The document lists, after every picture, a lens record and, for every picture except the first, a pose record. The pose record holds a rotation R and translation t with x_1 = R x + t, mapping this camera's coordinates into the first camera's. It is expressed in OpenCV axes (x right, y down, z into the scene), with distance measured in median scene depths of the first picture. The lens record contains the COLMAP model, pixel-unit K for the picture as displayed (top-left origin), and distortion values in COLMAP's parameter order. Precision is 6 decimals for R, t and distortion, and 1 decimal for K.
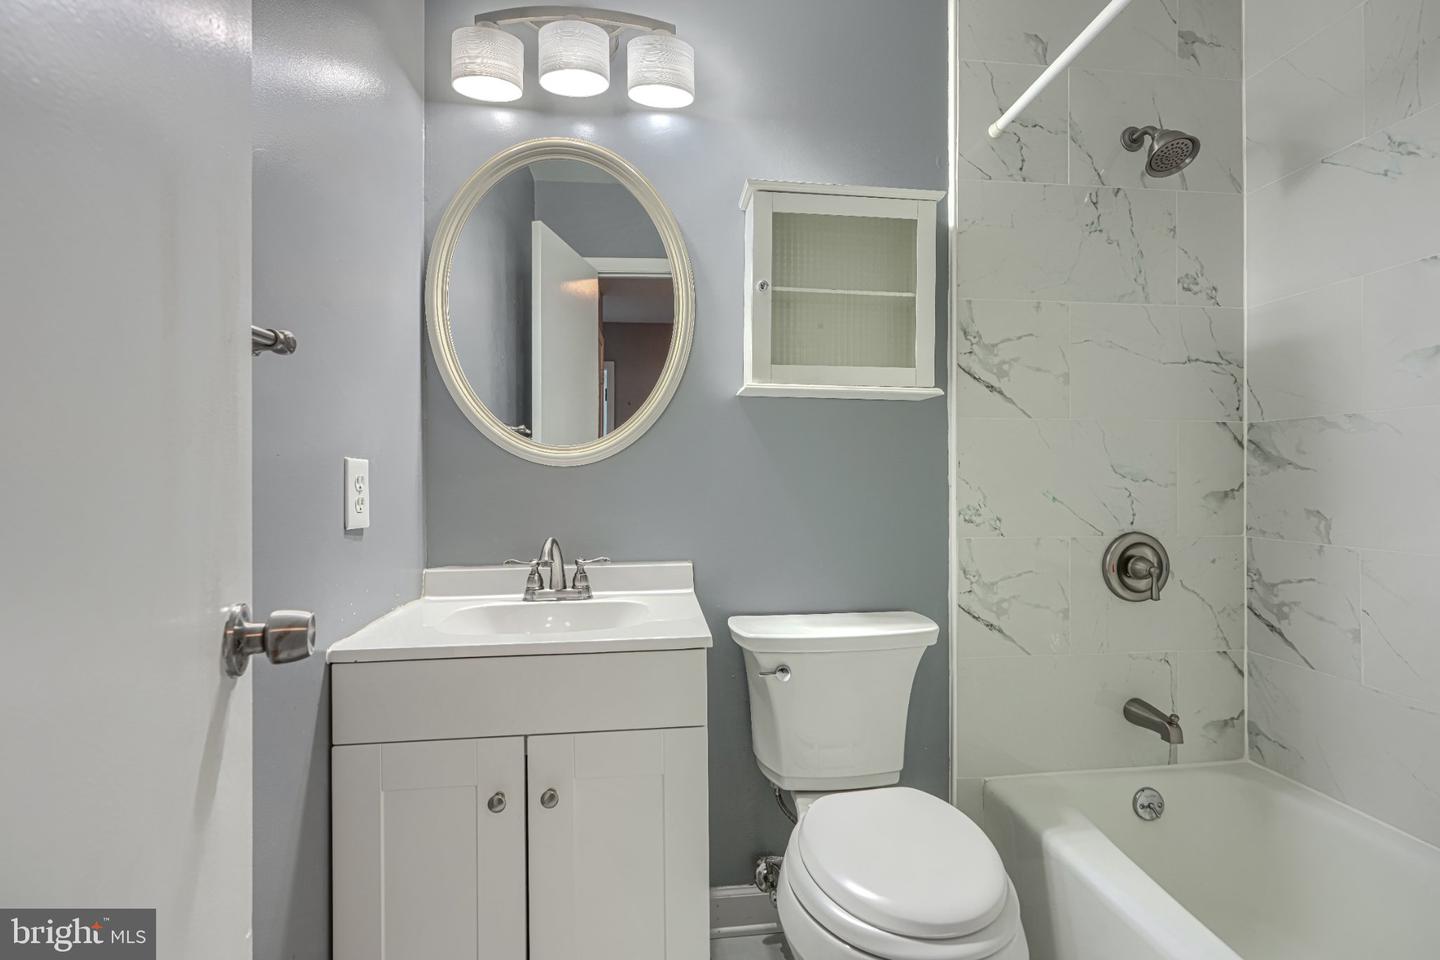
lens RADIAL K [[644.7, 0, 709.9], [0, 644.7, 474.8], [0, 0, 1]] dist [0.000568, 0.000332]
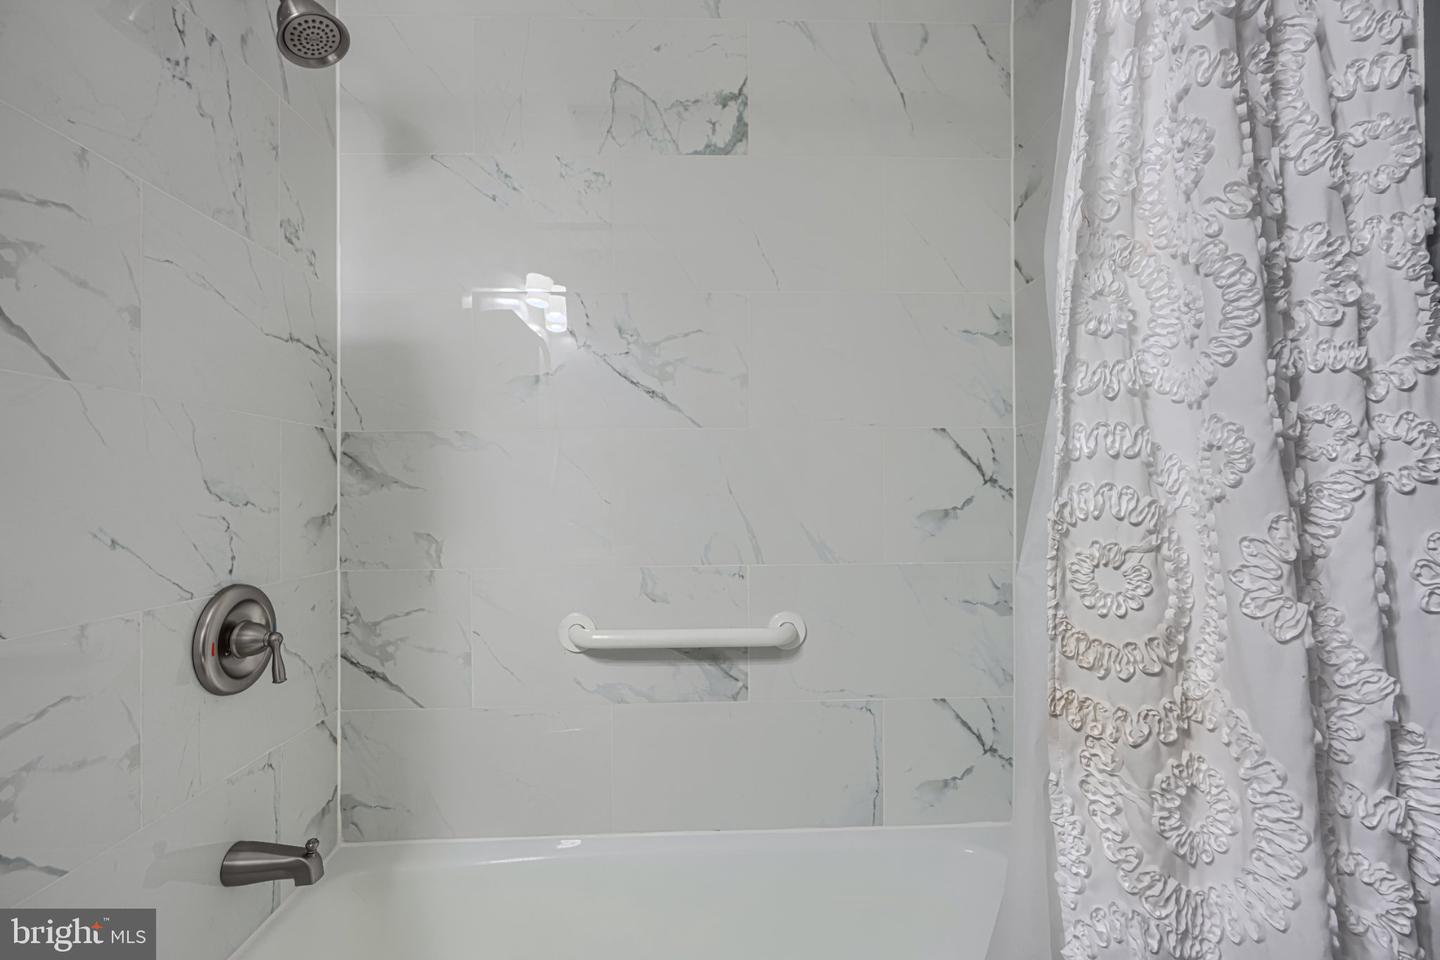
lens RADIAL K [[644.7, 0, 721.3], [0, 644.7, 487.3], [0, 0, 1]] dist [0.000568, 0.000332]
pose [[0.055185, 0.008515, 0.998440, 0.043083], [0.009340, 0.999915, -0.009044, 0.002219], [-0.998432, 0.009825, 0.055101, 0.484685]]
